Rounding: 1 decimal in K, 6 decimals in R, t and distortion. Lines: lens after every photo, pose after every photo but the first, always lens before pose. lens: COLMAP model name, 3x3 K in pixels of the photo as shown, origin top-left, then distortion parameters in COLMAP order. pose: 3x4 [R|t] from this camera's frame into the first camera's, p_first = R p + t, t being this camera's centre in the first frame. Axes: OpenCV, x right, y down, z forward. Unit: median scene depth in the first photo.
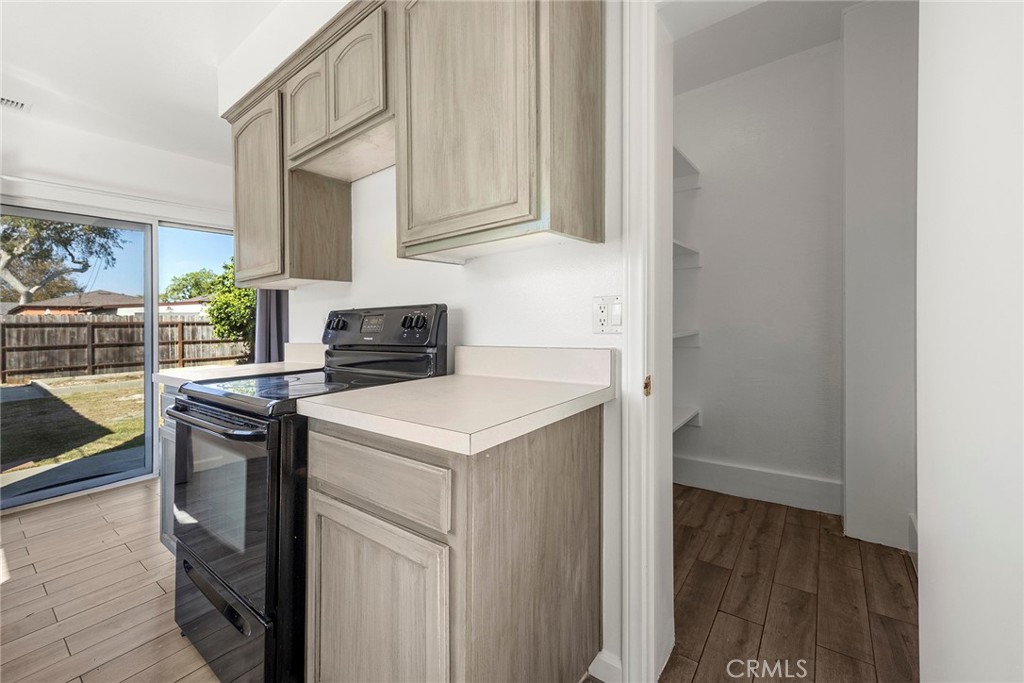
lens RADIAL K [[419.5, 0, 513.1], [0, 419.5, 319.5], [0, 0, 1]] dist [0.001084, 0.000214]
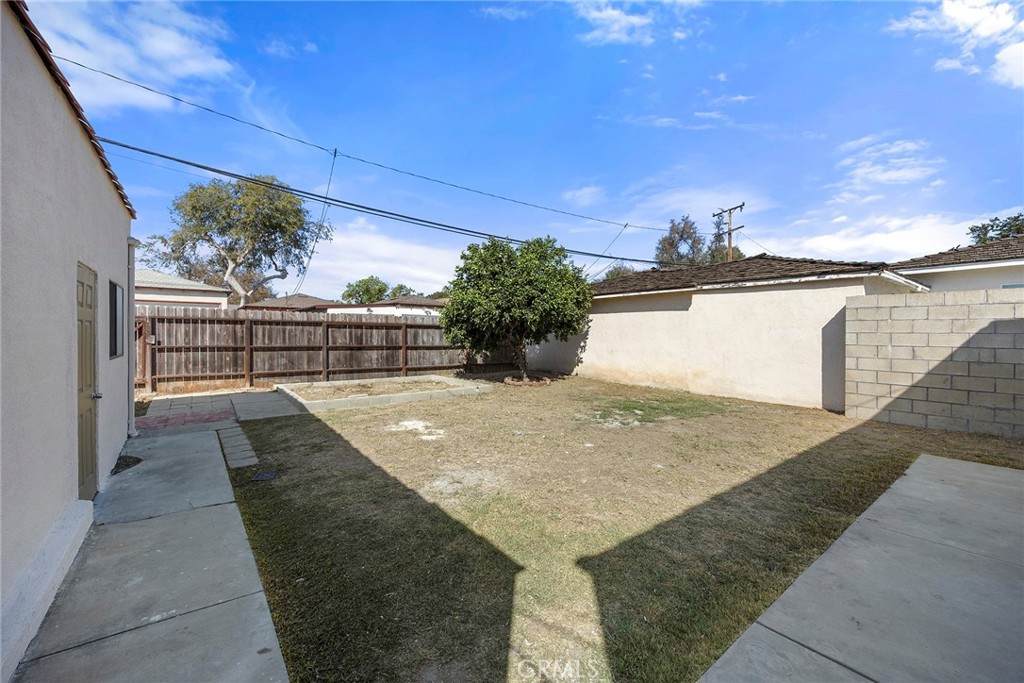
lens RADIAL K [[411.7, 0, 512.0], [0, 411.7, 341.5], [0, 0, 1]] dist [0.001368, 0.000127]
pose [[0.963575, 0.038699, -0.264623, -0.355199], [-0.031520, 0.999012, 0.031322, 0.008614], [0.265574, -0.021840, 0.963843, 0.240950]]
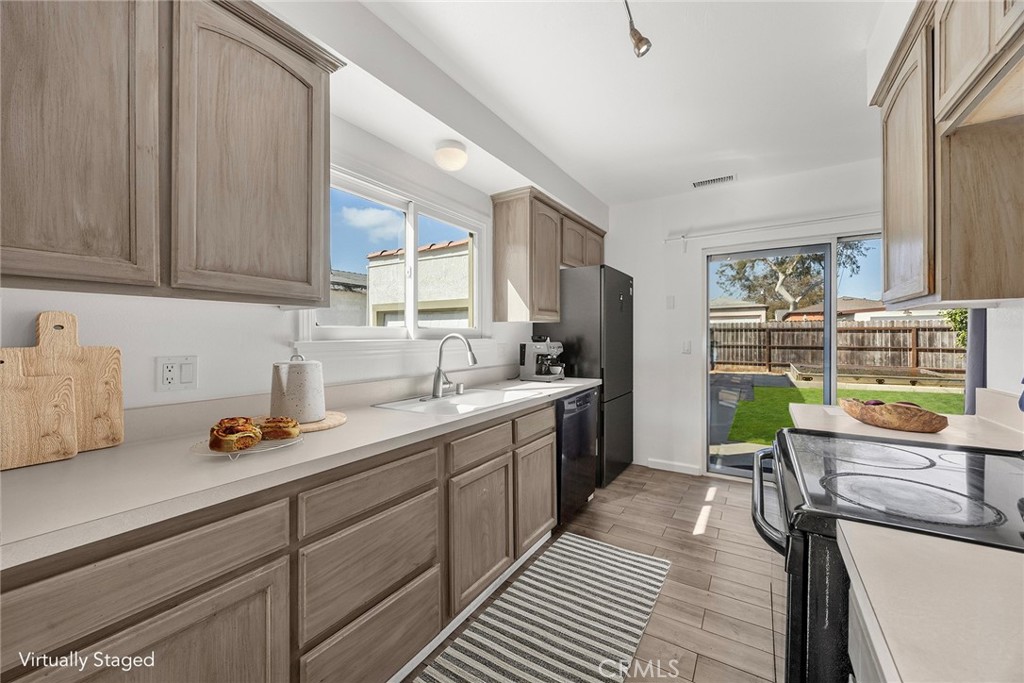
lens RADIAL K [[392.6, 0, 510.6], [0, 392.6, 329.6], [0, 0, 1]] dist [-0.000148, -0.000094]
pose [[0.079160, 0.012975, -0.996778, 0.003715], [0.009798, 0.999857, 0.013793, -0.010008], [0.996814, -0.010858, 0.079021, 0.039475]]
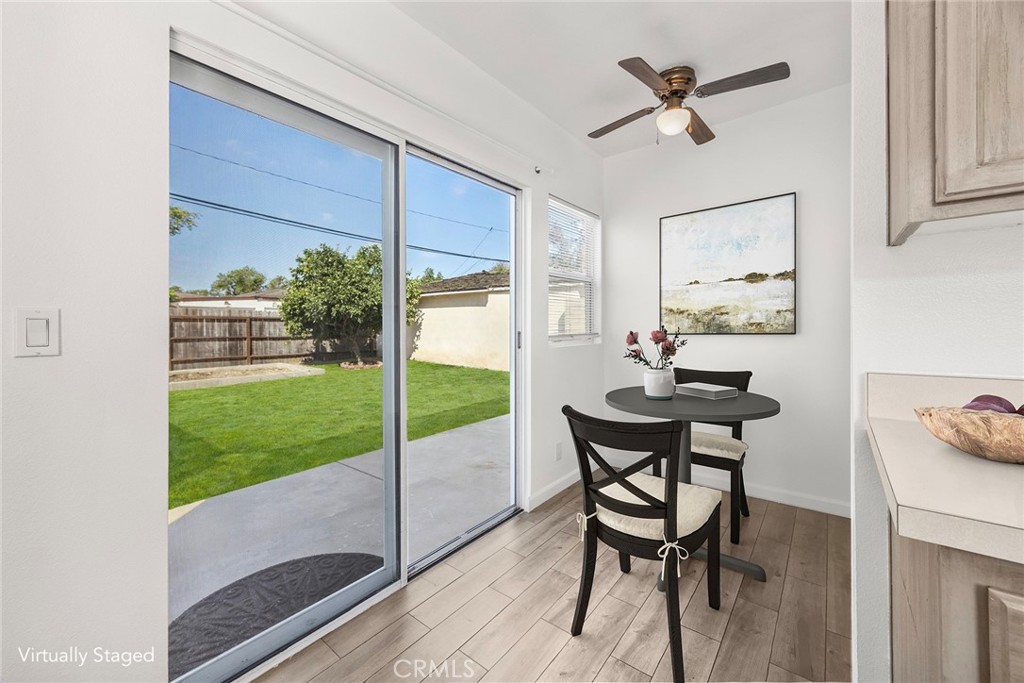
lens RADIAL K [[399.5, 0, 515.1], [0, 399.5, 334.5], [0, 0, 1]] dist [-0.000138, -0.000141]
pose [[0.999283, 0.026764, -0.026781, -0.160737], [-0.025984, 0.999241, 0.029031, 0.003150], [0.027538, -0.028314, 0.999220, 0.105848]]
